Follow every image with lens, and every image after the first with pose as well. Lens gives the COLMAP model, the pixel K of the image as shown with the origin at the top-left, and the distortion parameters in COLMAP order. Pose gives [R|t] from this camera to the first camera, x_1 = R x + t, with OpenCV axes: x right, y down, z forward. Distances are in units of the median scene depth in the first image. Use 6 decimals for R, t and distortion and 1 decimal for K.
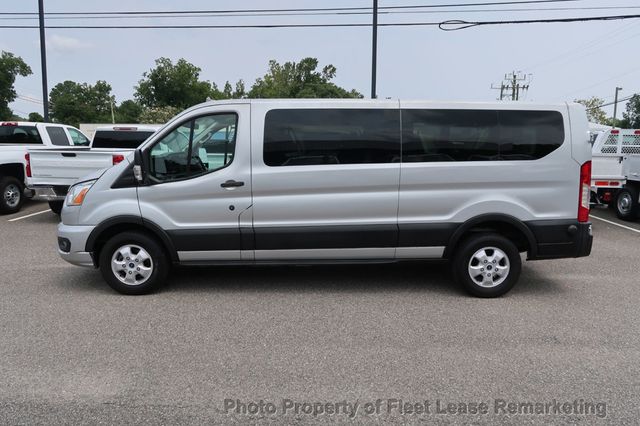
lens RADIAL K [[441.9, 0, 318.6], [0, 441.9, 216.8], [0, 0, 1]] dist [-0.017663, -0.001412]
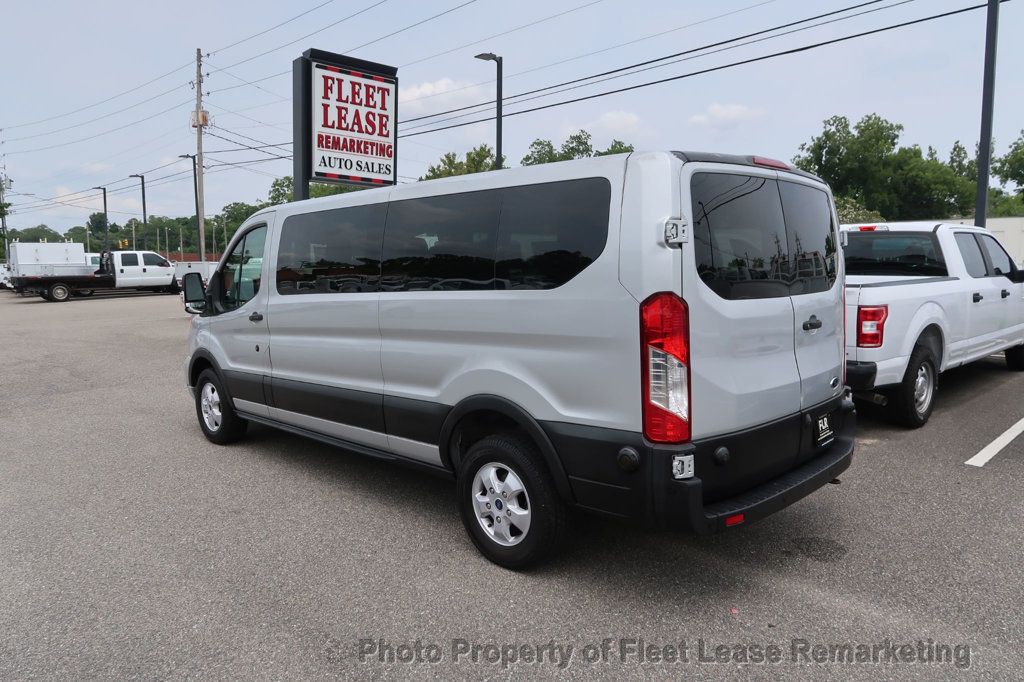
lens RADIAL K [[707.0, 0, 511.9], [0, 707.0, 345.5], [0, 0, 1]] dist [-0.017663, -0.001412]
pose [[0.699143, 0.066492, -0.711884, 0.319816], [-0.095771, 0.995403, -0.001084, -0.021429], [0.708539, 0.068936, 0.702297, 0.148177]]
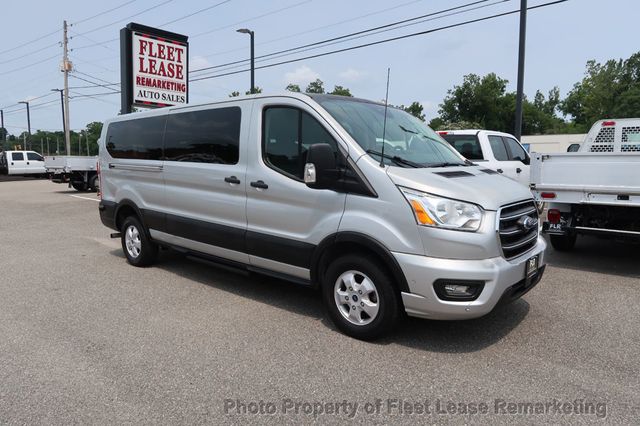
lens RADIAL K [[441.9, 0, 321.2], [0, 441.9, 215.3], [0, 0, 1]] dist [-0.017663, -0.001412]
pose [[0.765443, 0.062545, -0.640457, 0.386809], [-0.086957, 0.996190, -0.006641, -0.007777], [0.637602, 0.060776, 0.767965, 0.155086]]
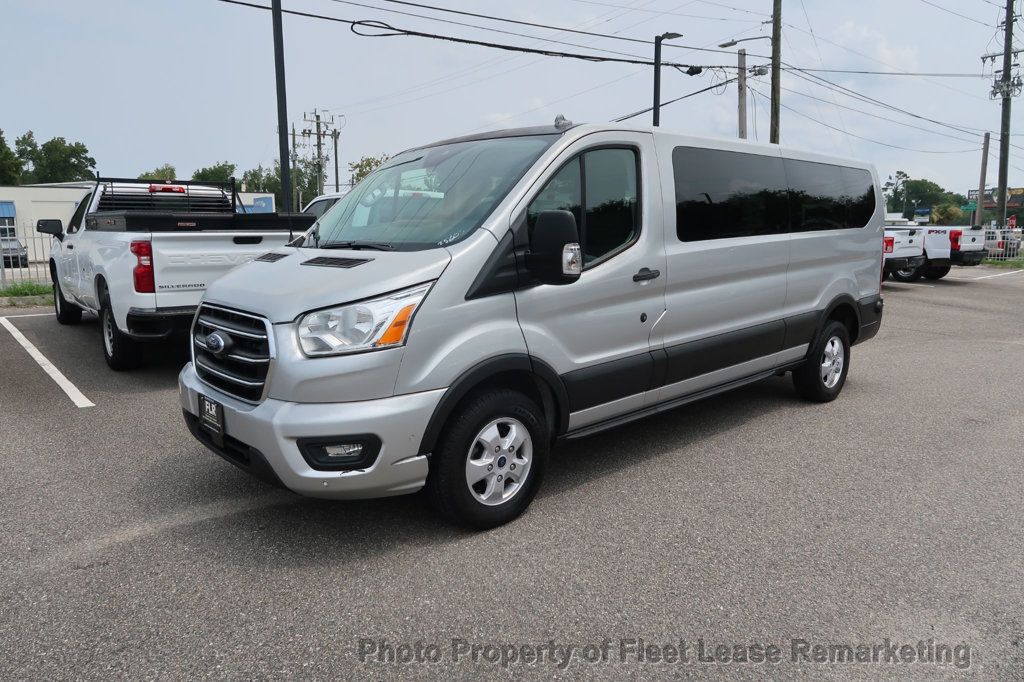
lens RADIAL K [[707.0, 0, 512.4], [0, 707.0, 343.0], [0, 0, 1]] dist [-0.017663, -0.001412]
pose [[0.739843, -0.117801, 0.662387, -0.300256], [0.113817, 0.992276, 0.049343, -0.016958], [-0.663083, 0.038885, 0.747535, 0.143578]]
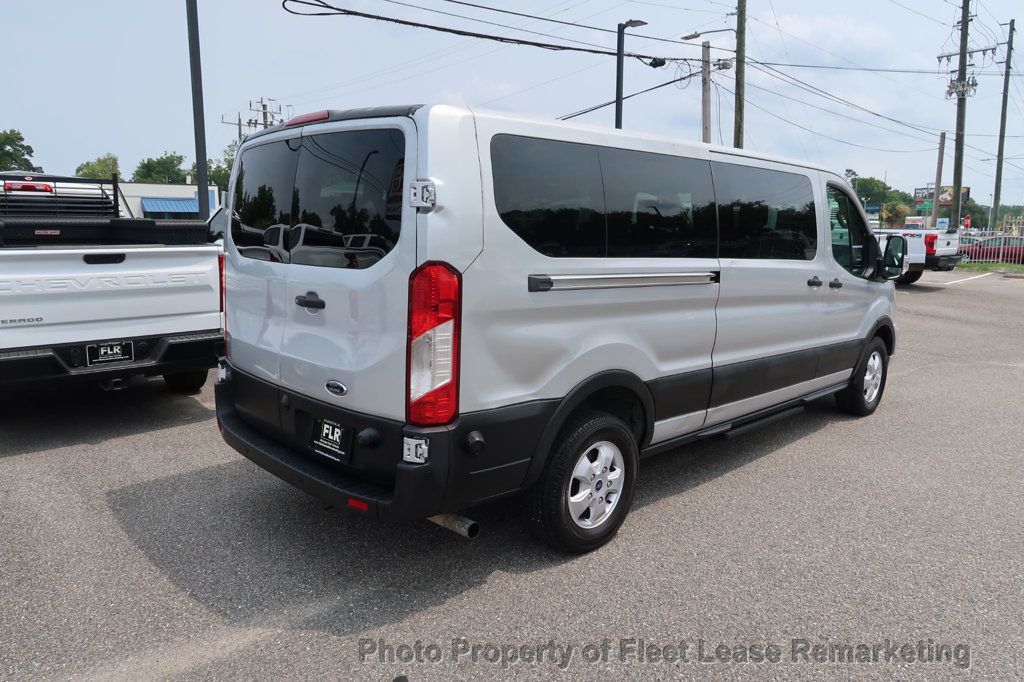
lens RADIAL K [[707.0, 0, 510.5], [0, 707.0, 339.4], [0, 0, 1]] dist [-0.017663, -0.001412]
pose [[0.700160, -0.121739, 0.703531, -0.224228], [0.112853, 0.991840, 0.059317, -0.038864], [-0.705011, 0.037864, 0.708185, 0.212798]]
